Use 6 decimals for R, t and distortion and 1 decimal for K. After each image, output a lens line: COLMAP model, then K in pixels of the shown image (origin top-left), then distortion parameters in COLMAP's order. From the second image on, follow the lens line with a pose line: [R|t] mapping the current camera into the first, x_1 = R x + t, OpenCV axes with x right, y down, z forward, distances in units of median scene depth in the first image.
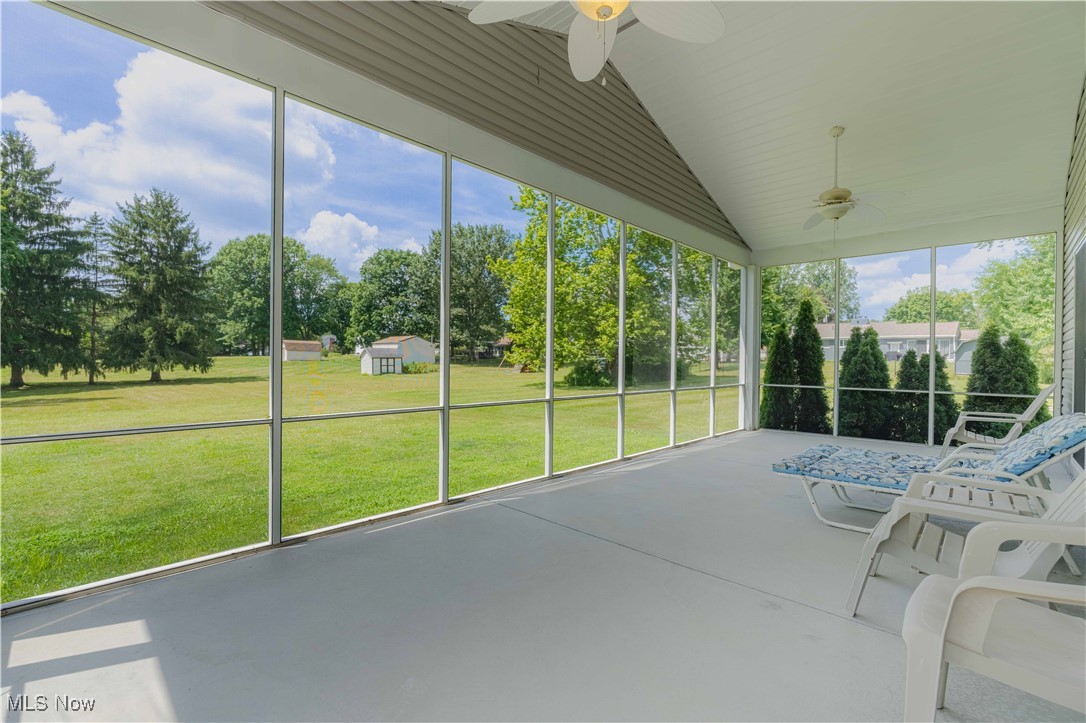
lens RADIAL K [[475.2, 0, 546.0], [0, 475.2, 360.6], [0, 0, 1]] dist [-0.000883, -0.000181]
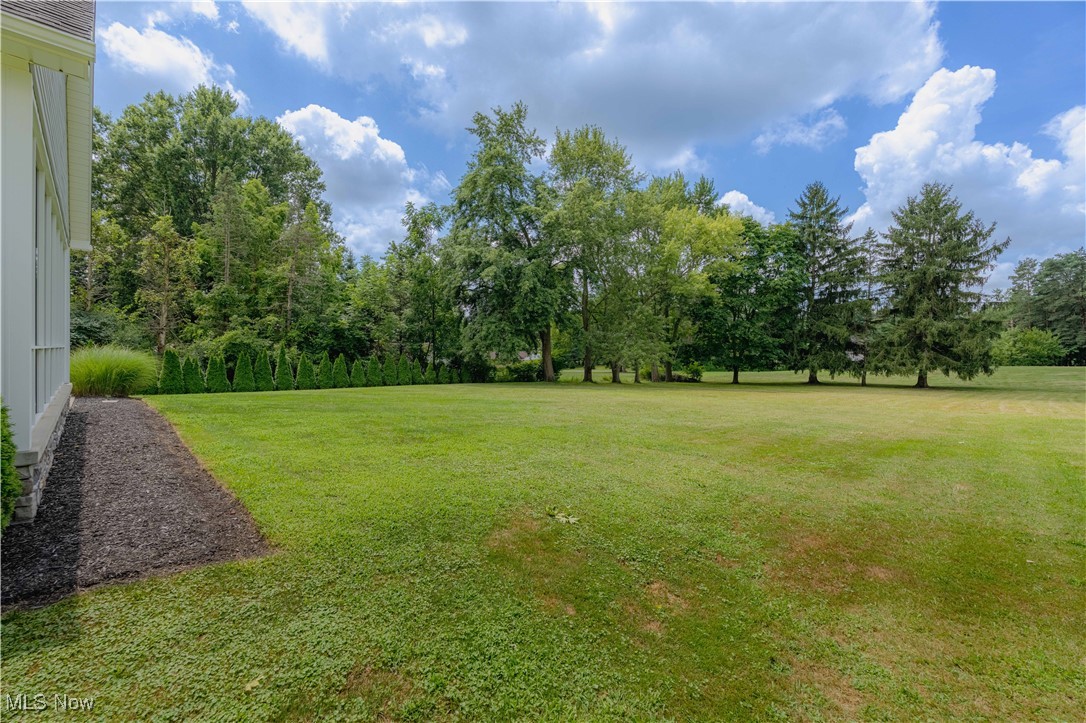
lens RADIAL K [[475.2, 0, 546.0], [0, 475.2, 360.6], [0, 0, 1]] dist [-0.000883, -0.000181]
pose [[-0.030841, 0.001498, -0.999523, 0.163203], [-0.012349, 0.999922, 0.001880, -0.000430], [0.999448, 0.012401, -0.030820, 0.292384]]
